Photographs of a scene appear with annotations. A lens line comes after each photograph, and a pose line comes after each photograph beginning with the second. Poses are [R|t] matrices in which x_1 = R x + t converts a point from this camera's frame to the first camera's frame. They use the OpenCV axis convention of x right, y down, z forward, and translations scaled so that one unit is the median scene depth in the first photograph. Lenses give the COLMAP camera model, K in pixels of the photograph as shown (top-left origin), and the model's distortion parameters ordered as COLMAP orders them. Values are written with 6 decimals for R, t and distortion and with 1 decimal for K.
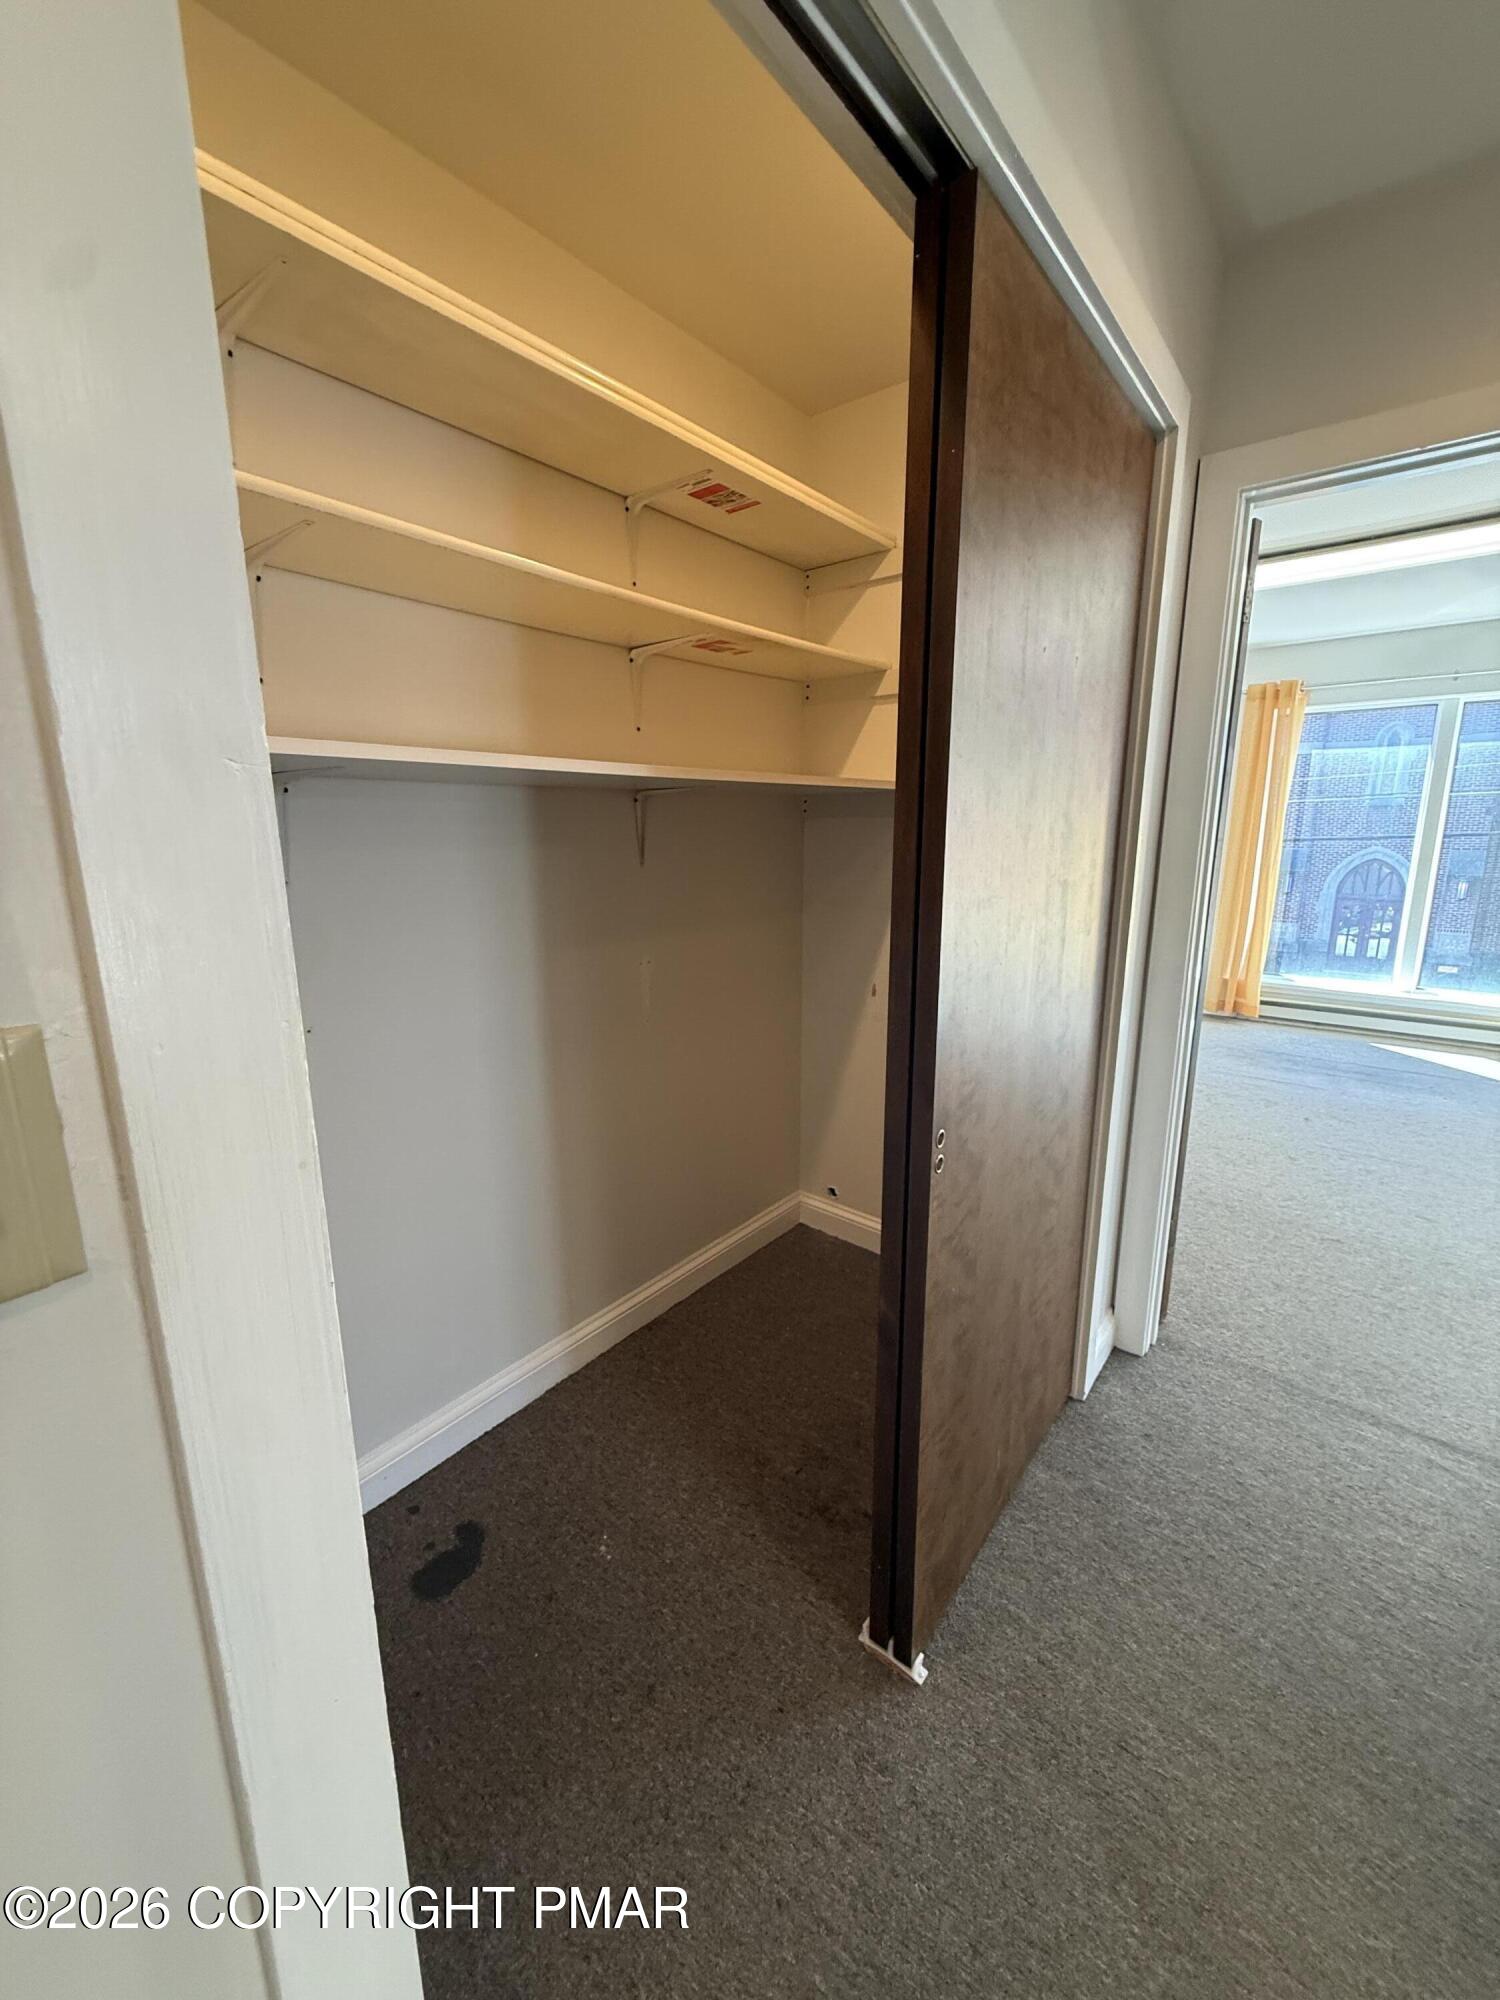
lens RADIAL K [[809.5, 0, 759.5], [0, 809.5, 996.4], [0, 0, 1]] dist [-0.000106, 0.001233]
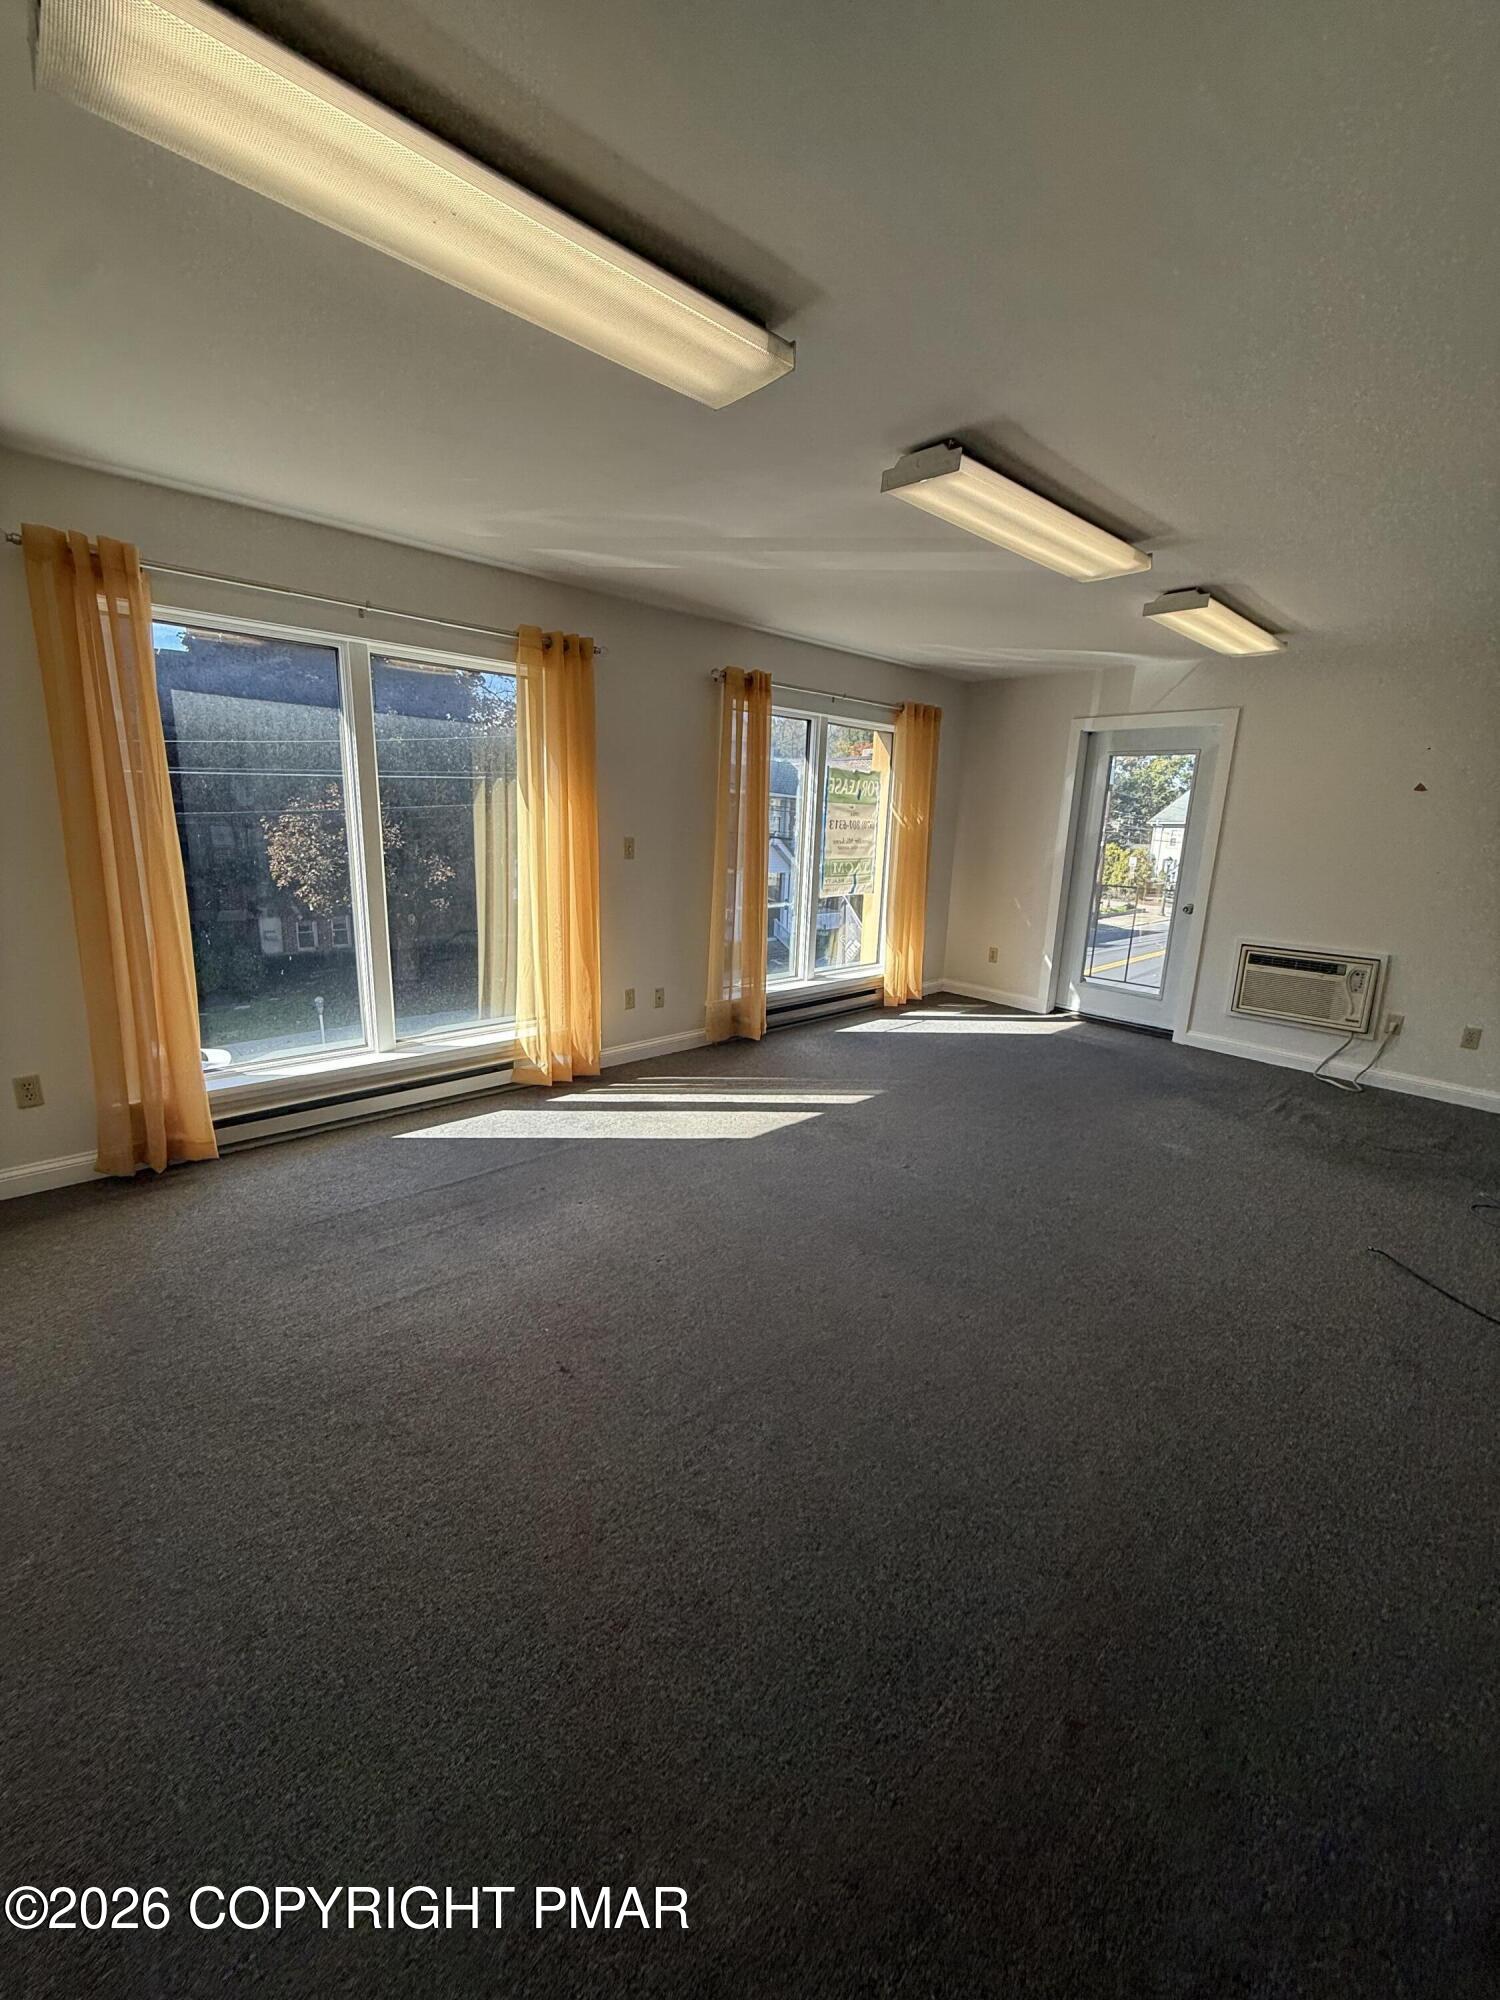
lens RADIAL K [[809.5, 0, 738.1], [0, 809.5, 1004.6], [0, 0, 1]] dist [-0.000106, 0.001233]
pose [[0.176518, -0.215332, 0.960455, 0.160318], [0.180309, 0.966339, 0.183513, -0.125709], [-0.967642, 0.140785, 0.209403, 0.540601]]
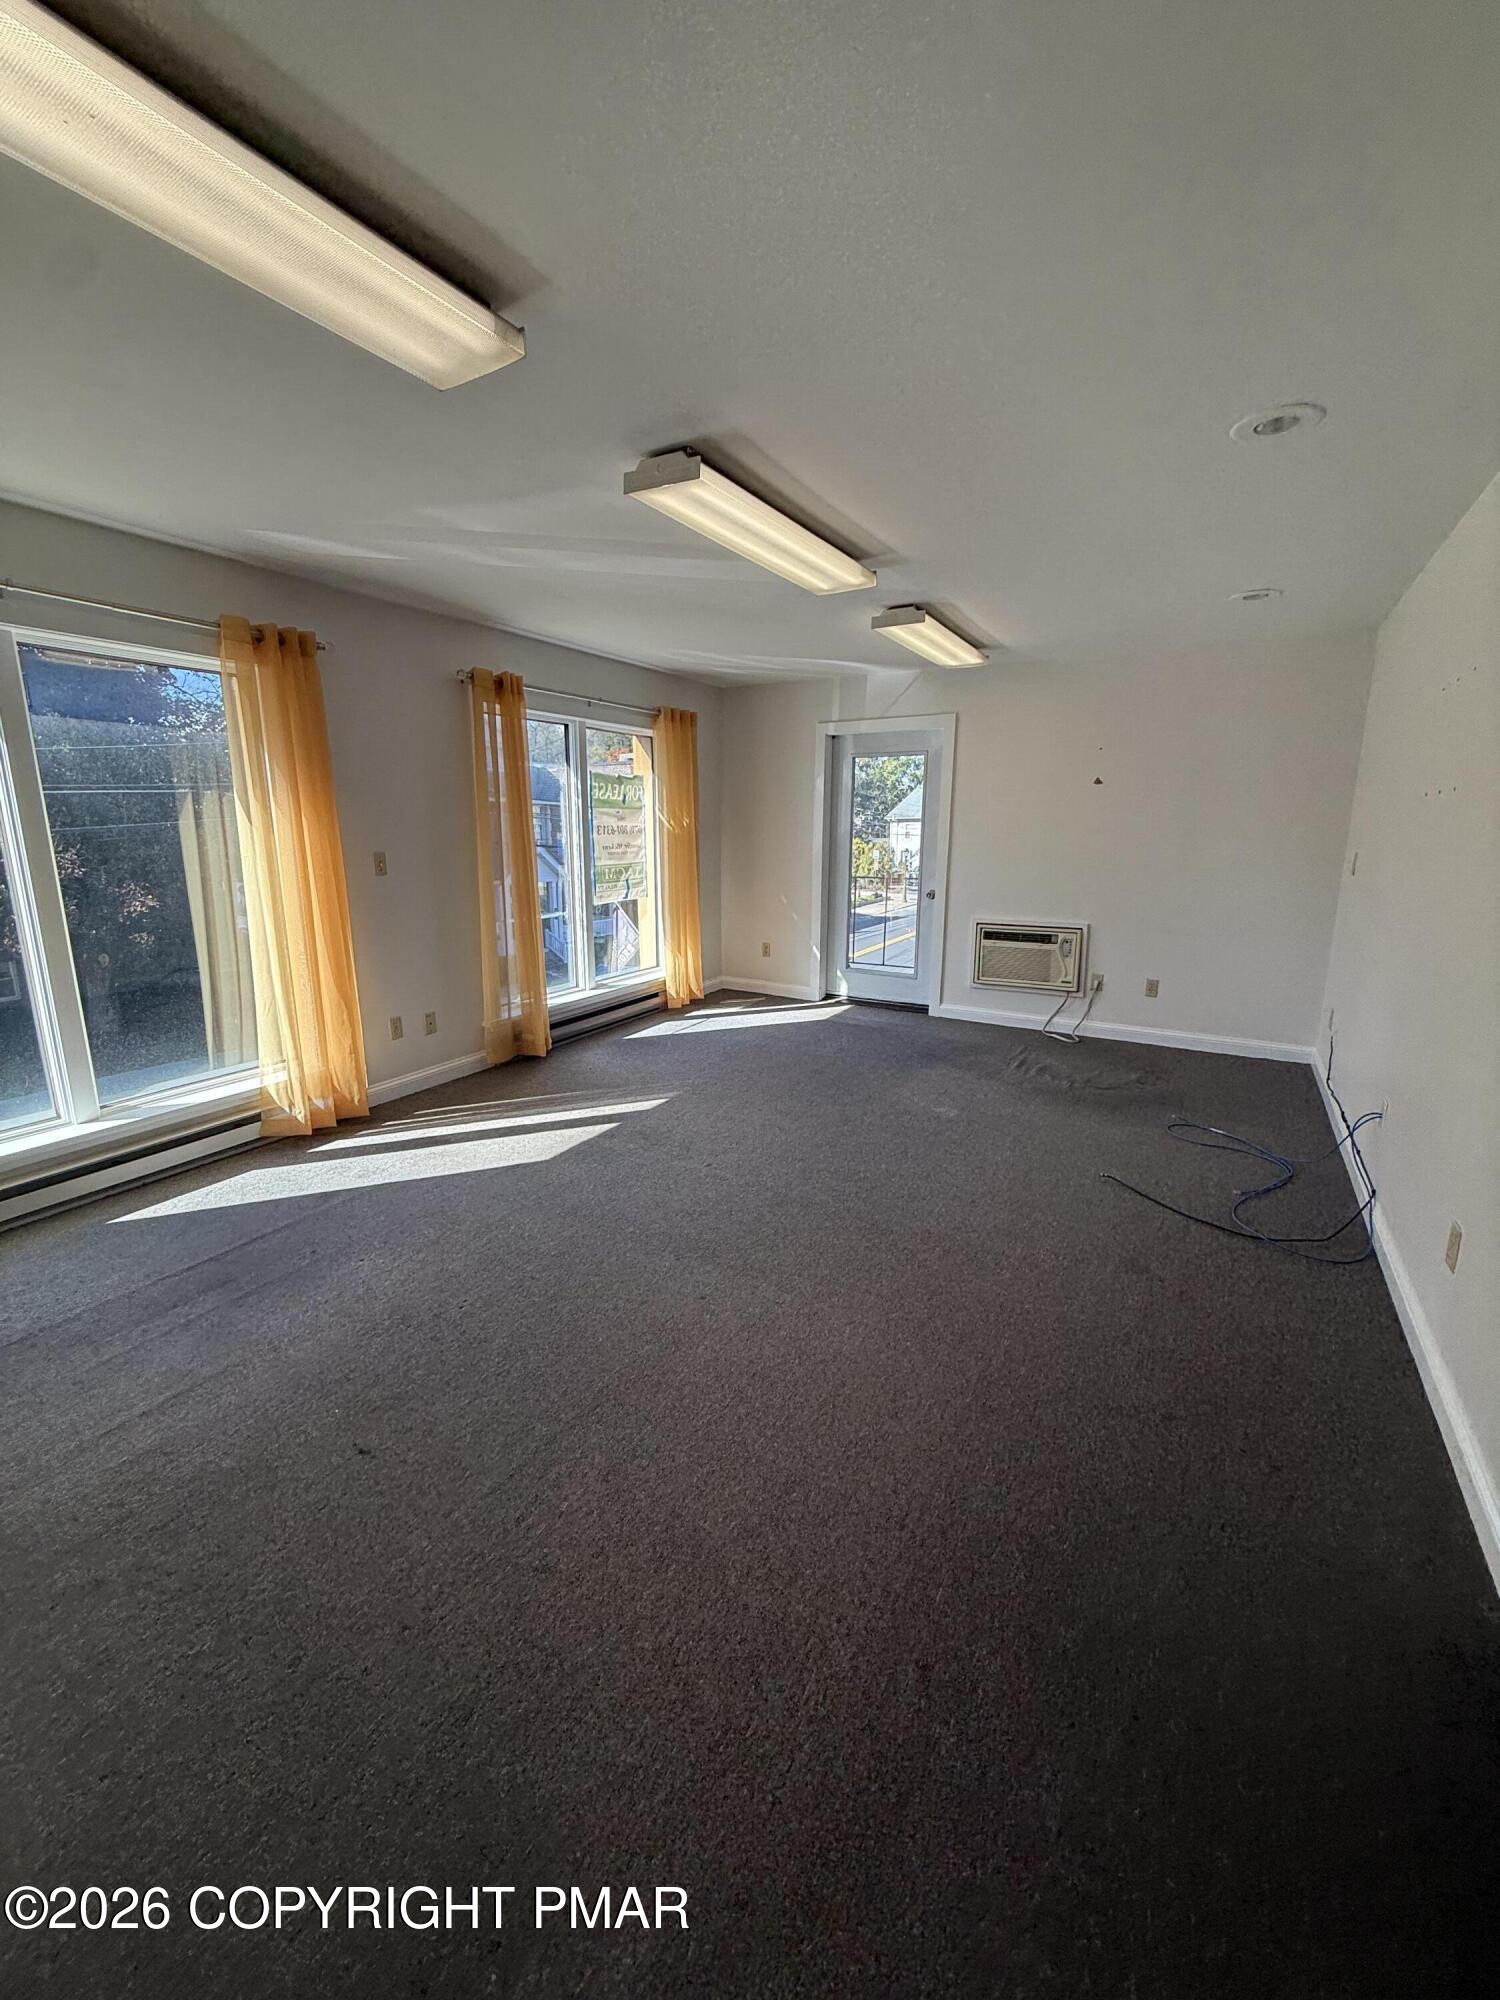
lens RADIAL K [[809.5, 0, 745.5], [0, 809.5, 1001.9], [0, 0, 1]] dist [-0.000106, 0.001233]
pose [[-0.118985, -0.209811, 0.970475, 0.167761], [0.215268, 0.948719, 0.231501, -0.127356], [-0.969279, 0.236457, -0.067718, 0.548764]]
